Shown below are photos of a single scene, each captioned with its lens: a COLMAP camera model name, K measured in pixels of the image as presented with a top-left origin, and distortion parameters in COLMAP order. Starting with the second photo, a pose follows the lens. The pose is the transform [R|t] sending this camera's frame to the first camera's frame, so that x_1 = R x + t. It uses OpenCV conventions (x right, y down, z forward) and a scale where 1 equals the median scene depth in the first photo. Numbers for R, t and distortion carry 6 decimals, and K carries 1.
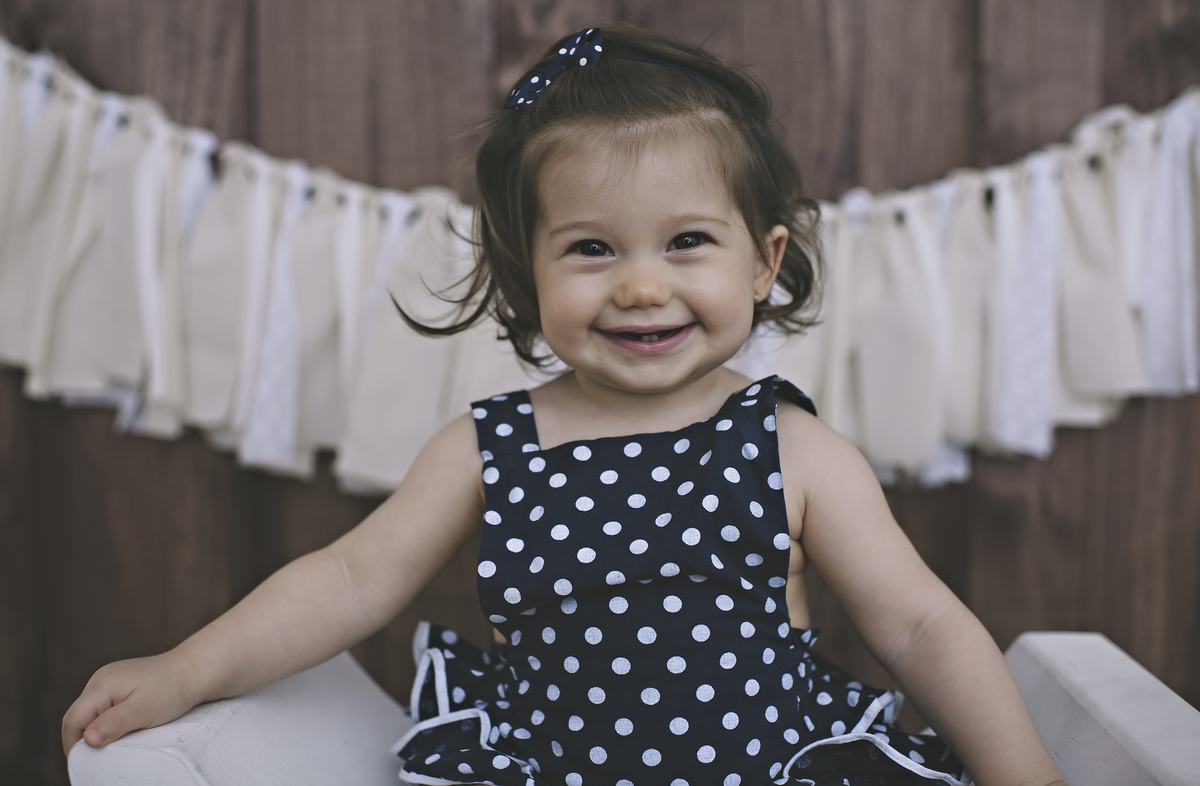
lens RADIAL K [[1285.7, 0, 600.0], [0, 1285.7, 384.6], [0, 0, 1]] dist [-0.048072, 0.000000]
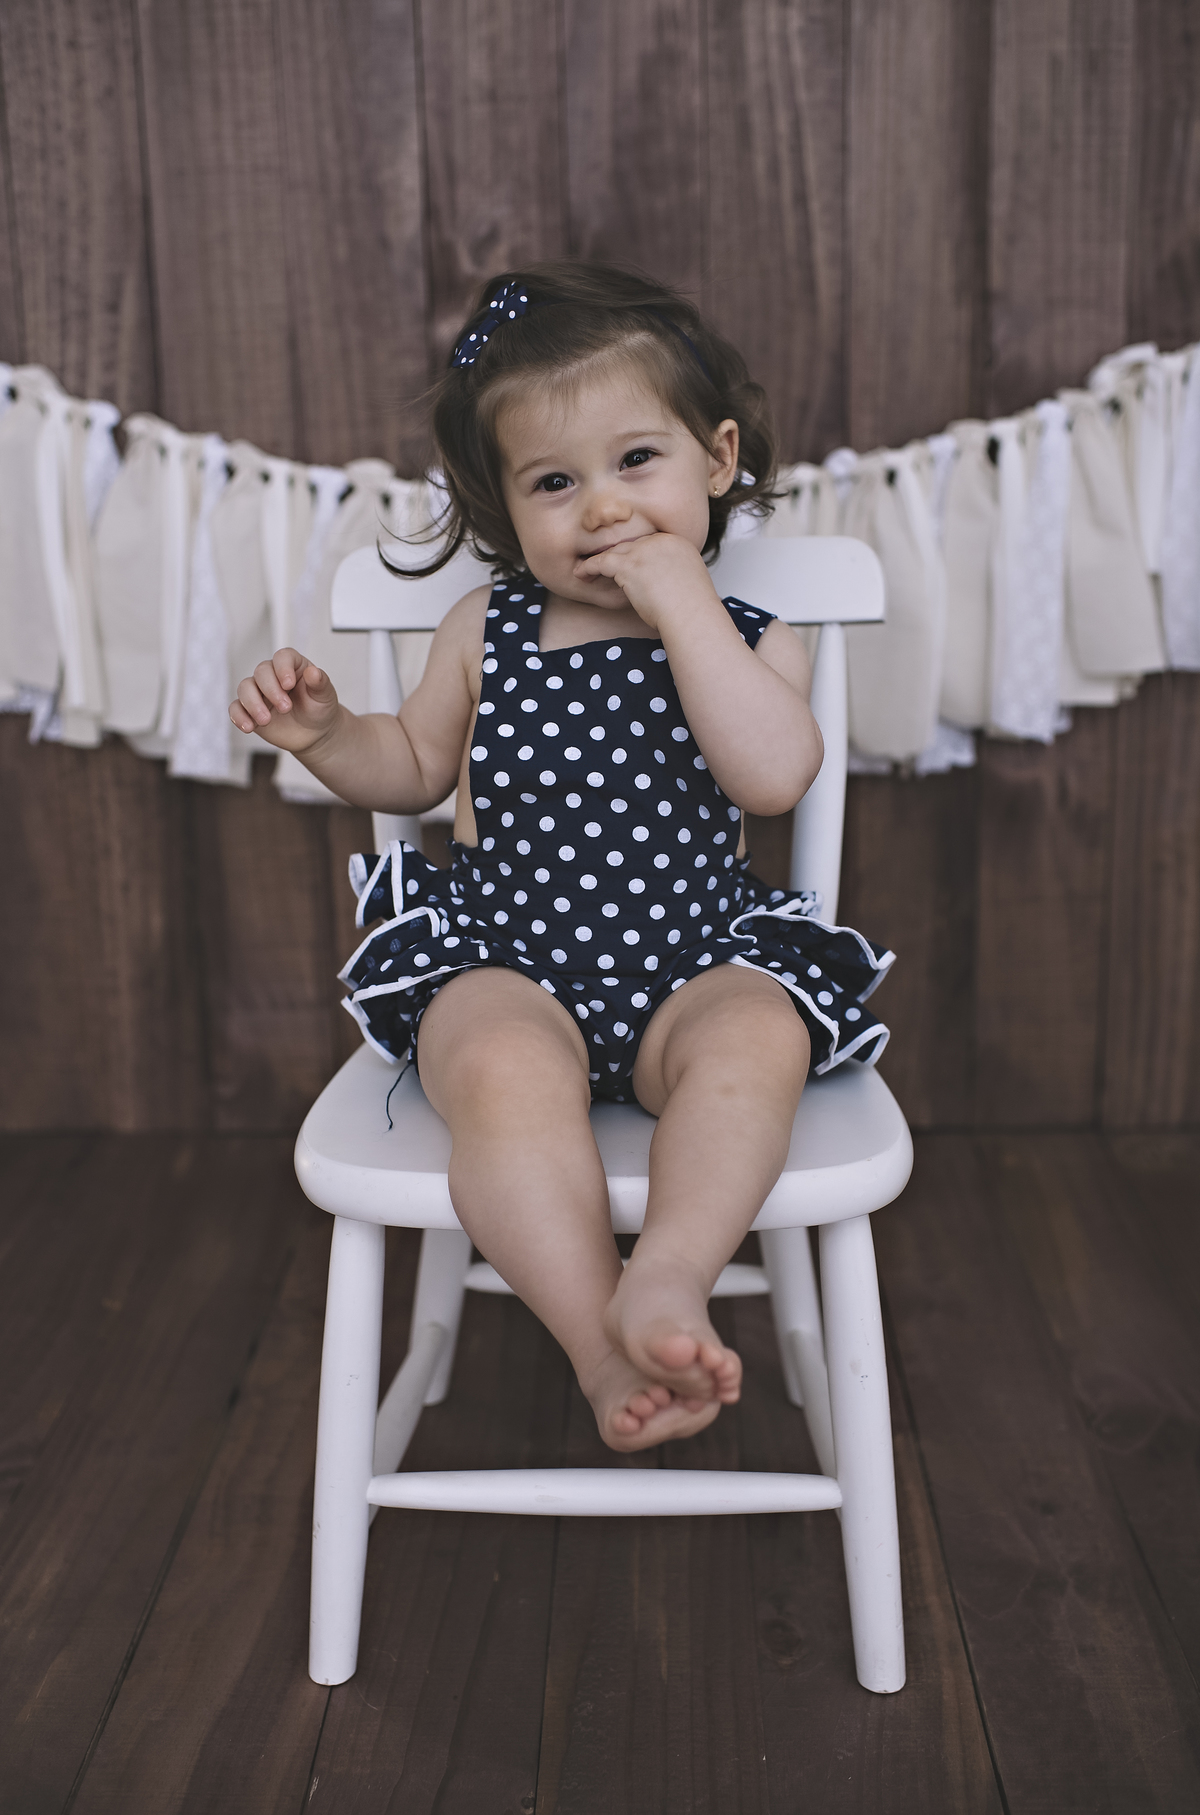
lens RADIAL K [[1983.9, 0, 564.4], [0, 1983.9, 878.4], [0, 0, 1]] dist [-0.047061, 0.000000]
pose [[0.999302, -0.028468, -0.024197, 0.031573], [0.032185, 0.984825, 0.170538, -0.096105], [0.018975, -0.171197, 0.985054, -0.396399]]
